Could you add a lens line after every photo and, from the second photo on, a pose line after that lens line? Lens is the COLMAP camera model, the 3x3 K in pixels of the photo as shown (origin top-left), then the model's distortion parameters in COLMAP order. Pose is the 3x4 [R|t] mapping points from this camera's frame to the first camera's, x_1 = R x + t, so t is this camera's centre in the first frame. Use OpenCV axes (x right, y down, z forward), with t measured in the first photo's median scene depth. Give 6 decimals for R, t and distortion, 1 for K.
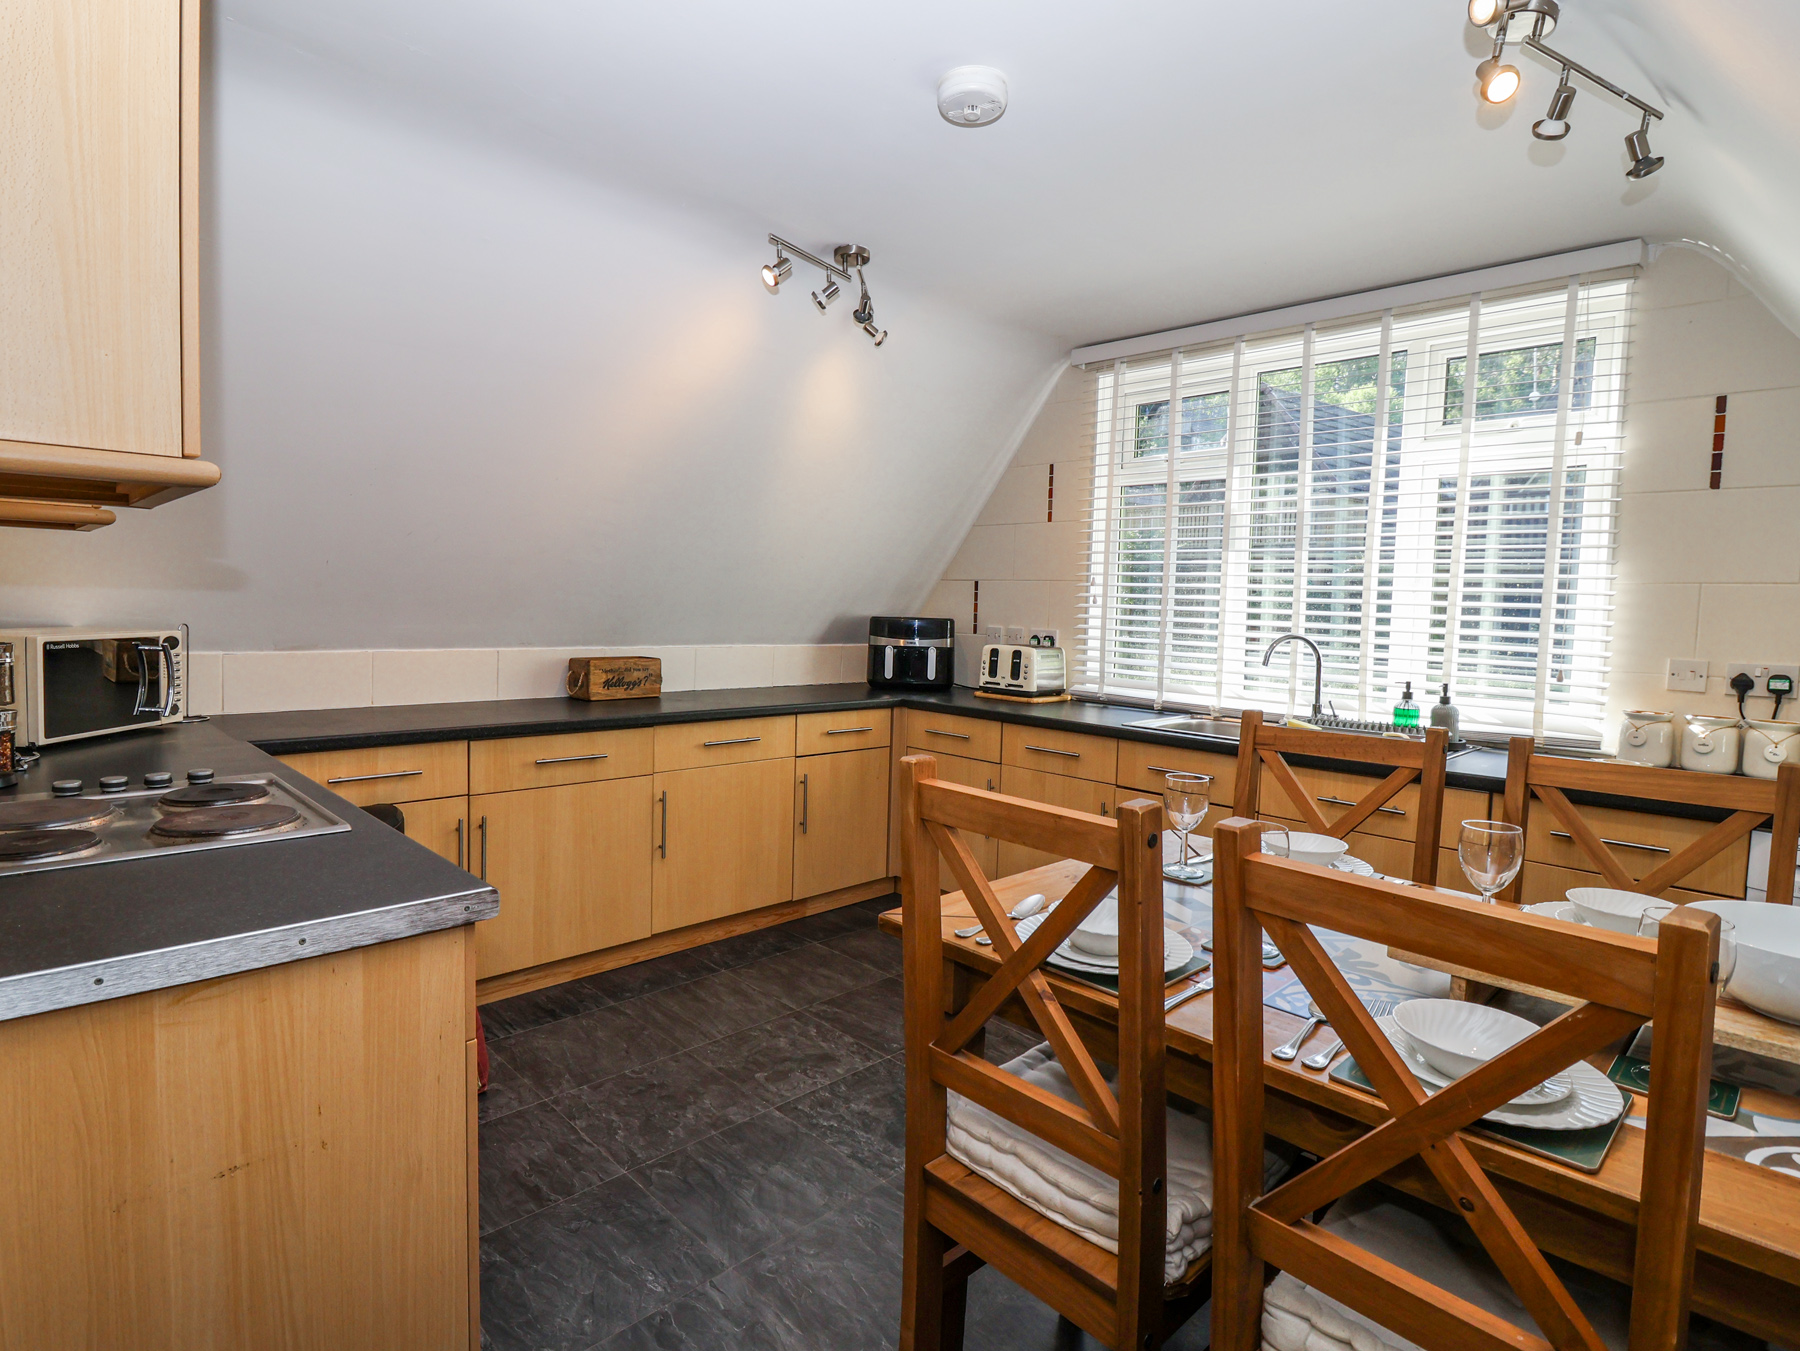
lens RADIAL K [[940.0, 0, 895.9], [0, 940.0, 671.7], [0, 0, 1]] dist [0.015926, -0.024443]
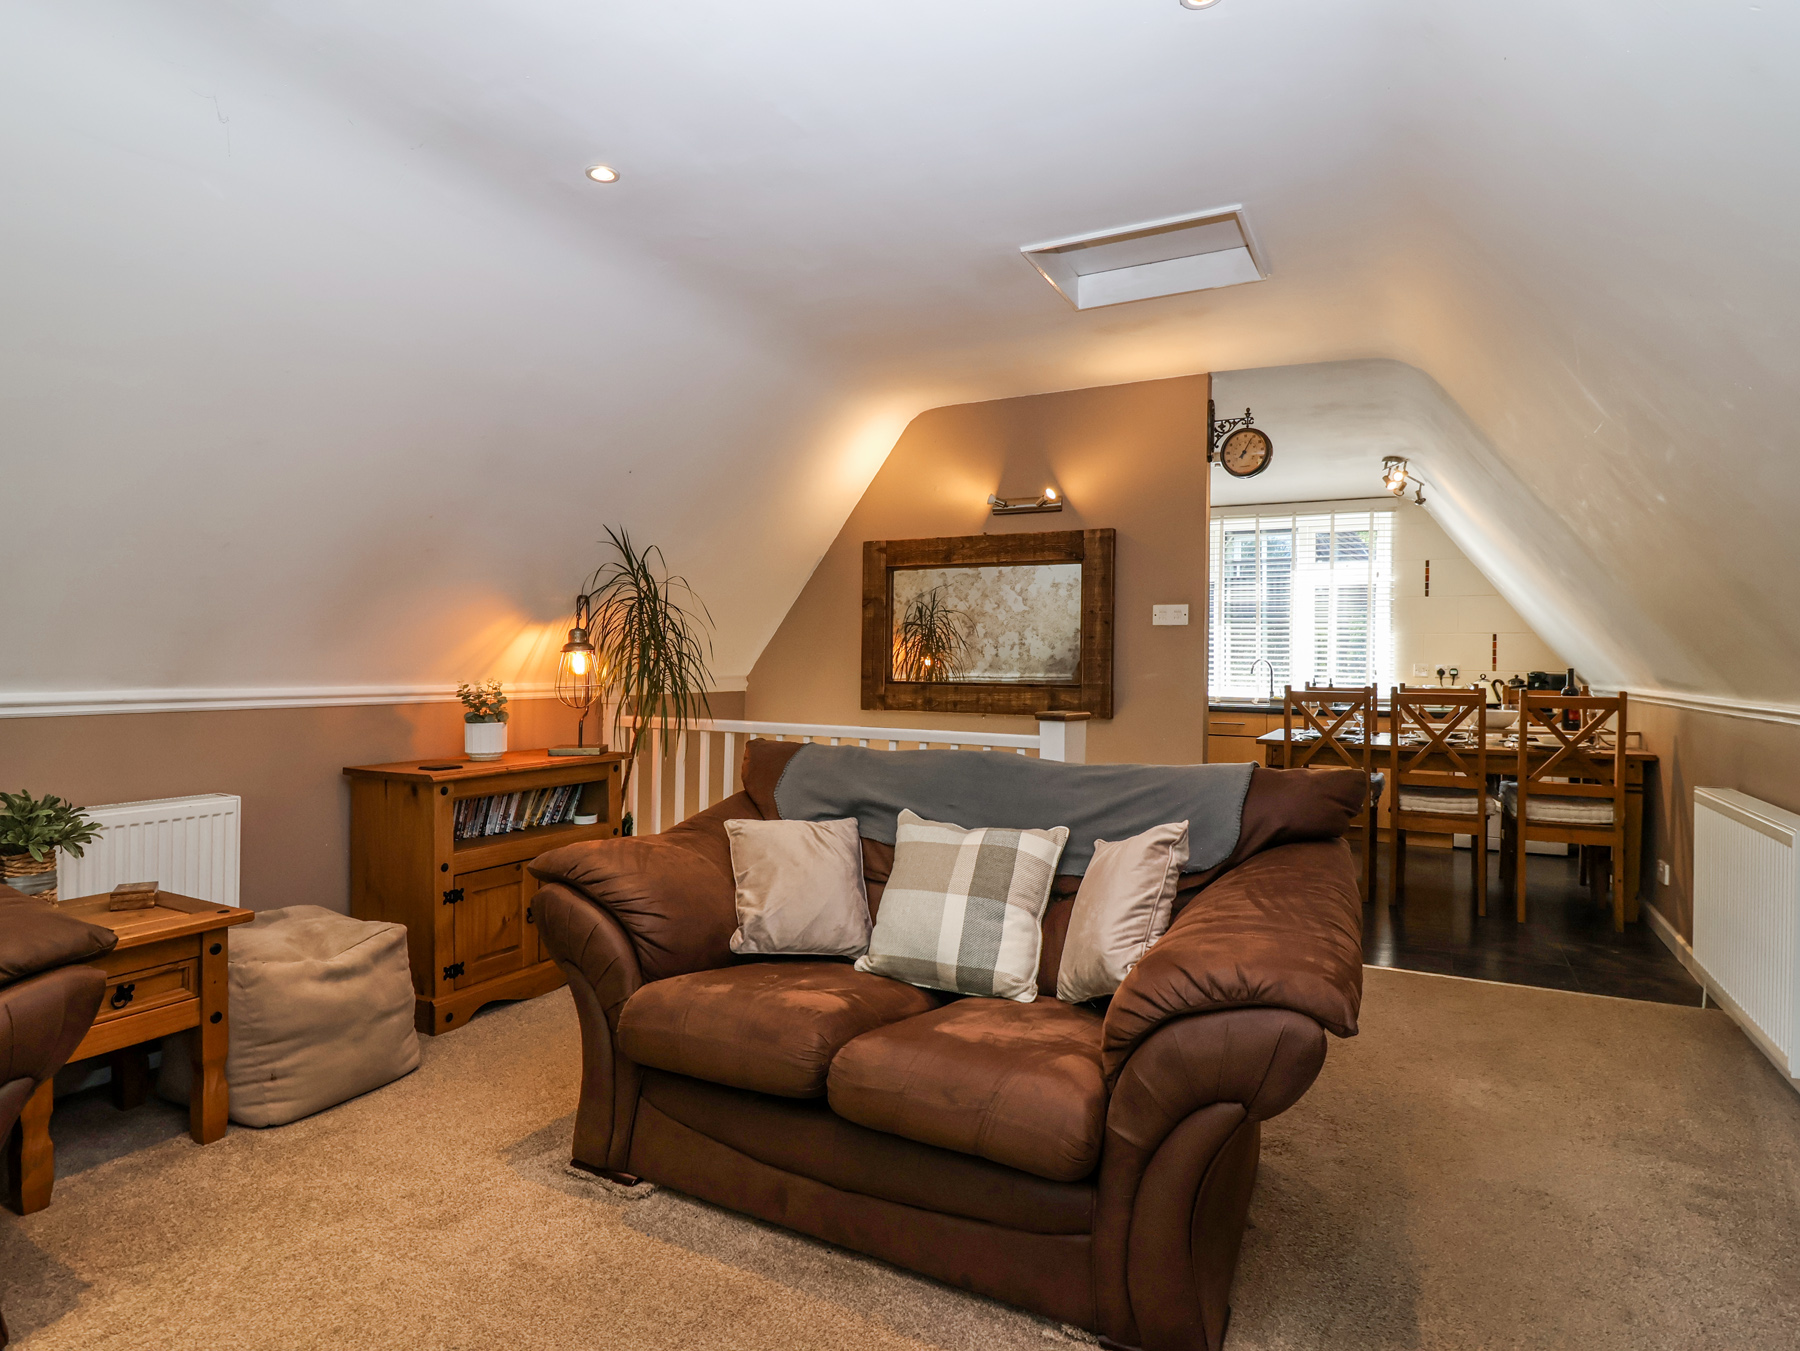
lens RADIAL K [[983.8, 0, 900.9], [0, 983.8, 667.4], [0, 0, 1]] dist [-0.039560, -0.000072]
pose [[0.952803, -0.020728, 0.302881, -1.064179], [0.038844, 0.997790, -0.053910, 0.068963], [-0.301094, 0.063131, 0.951502, -0.881221]]
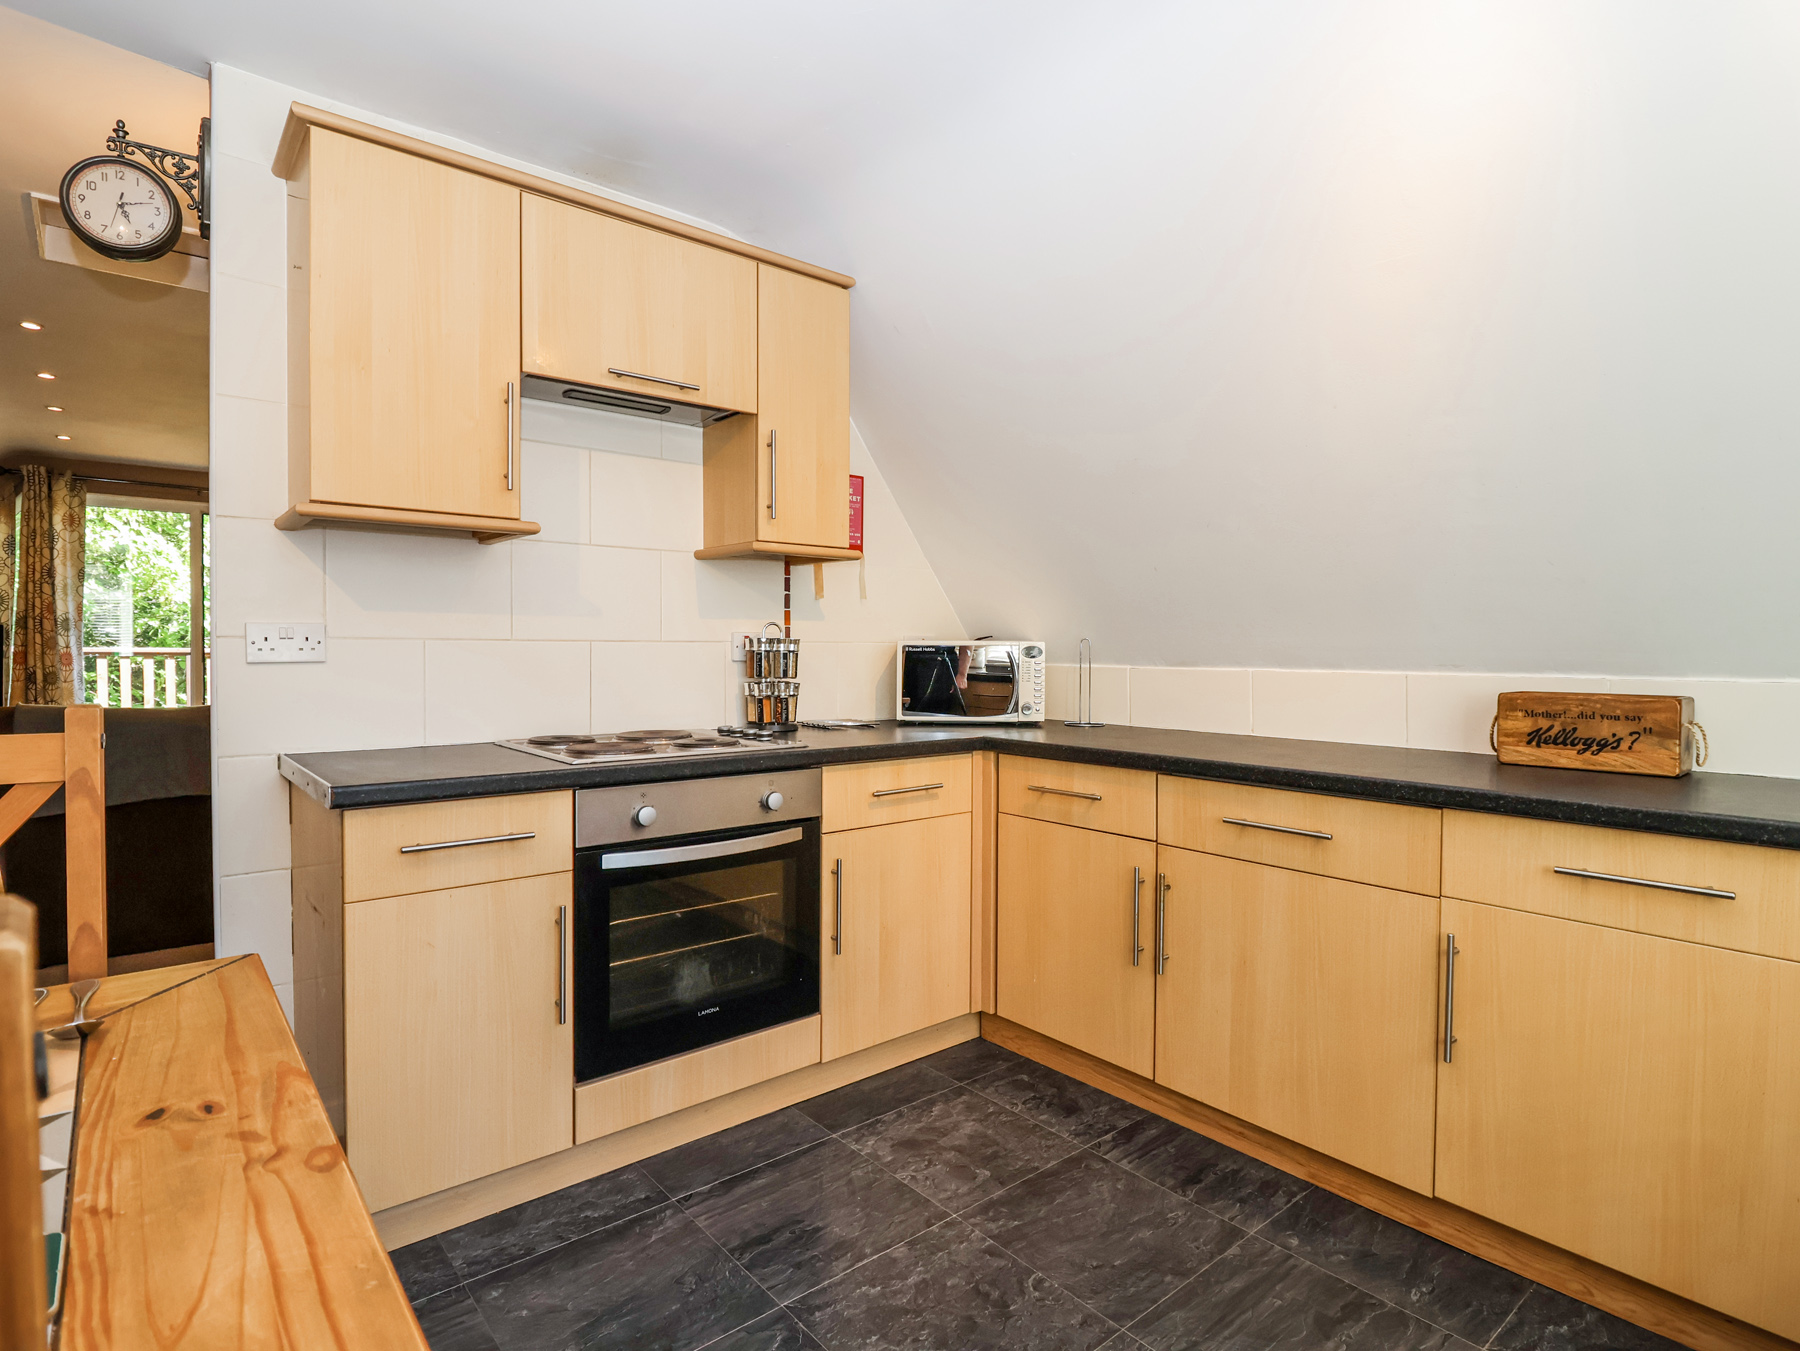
lens RADIAL K [[940.0, 0, 895.9], [0, 940.0, 671.7], [0, 0, 1]] dist [0.015926, -0.024443]
pose [[-0.084482, -0.005080, -0.996412, 0.369214], [-0.079854, 0.996805, 0.001688, 0.004447], [0.993220, 0.079710, -0.084617, 0.867148]]
